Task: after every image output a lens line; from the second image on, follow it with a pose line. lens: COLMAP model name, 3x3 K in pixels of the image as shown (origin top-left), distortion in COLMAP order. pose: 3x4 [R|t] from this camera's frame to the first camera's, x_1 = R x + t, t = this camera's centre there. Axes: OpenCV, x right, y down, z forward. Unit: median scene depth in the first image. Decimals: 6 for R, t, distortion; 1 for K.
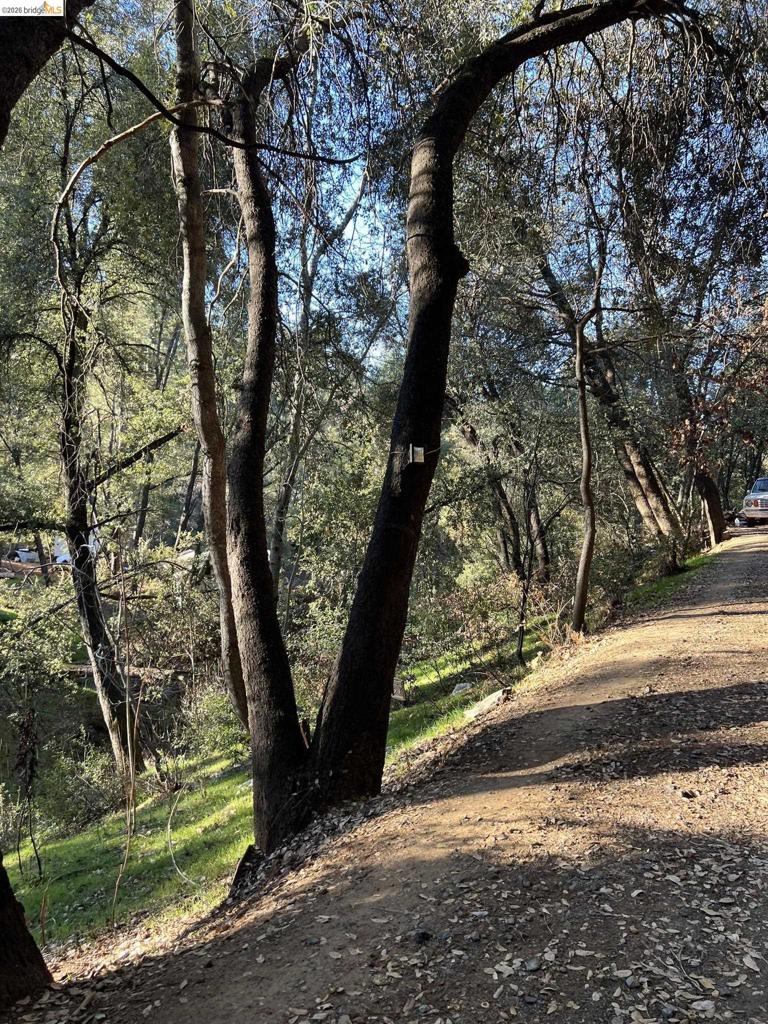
lens RADIAL K [[767.0, 0, 381.1], [0, 767.0, 511.1], [0, 0, 1]] dist [0.026820, -0.036448]
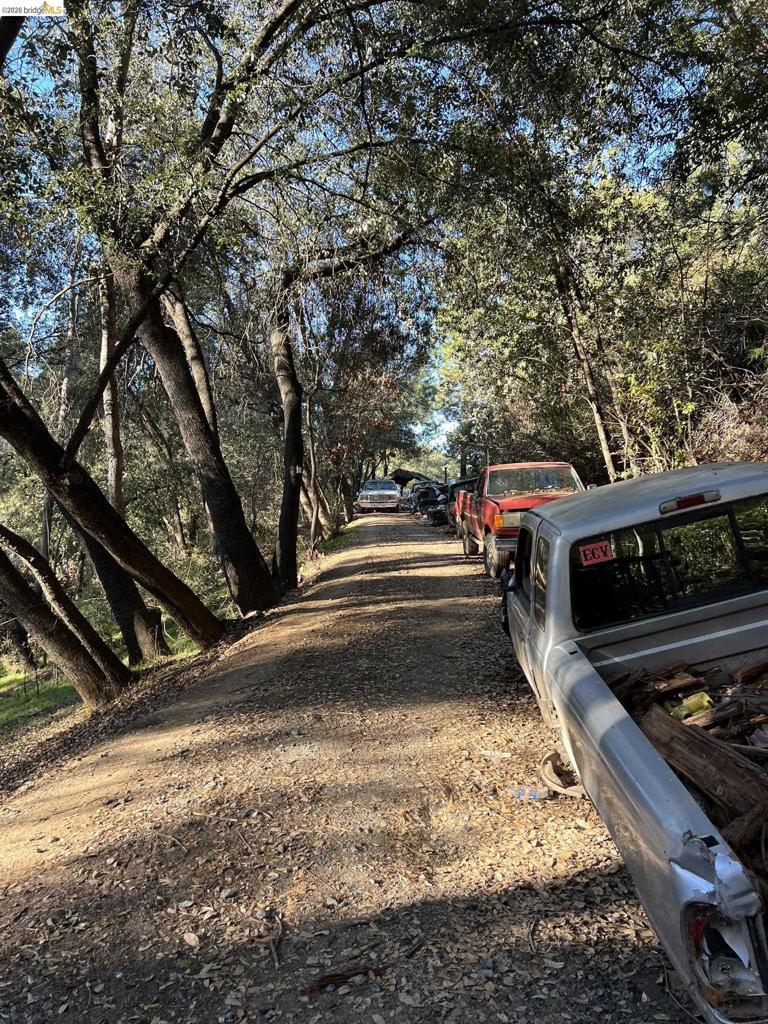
lens RADIAL K [[767.0, 0, 384.5], [0, 767.0, 511.0], [0, 0, 1]] dist [0.026820, -0.036448]
pose [[0.871561, 0.020787, 0.489847, -0.539931], [-0.025116, 0.999682, 0.002264, 0.029576], [-0.489644, -0.014276, 0.871806, -0.789899]]
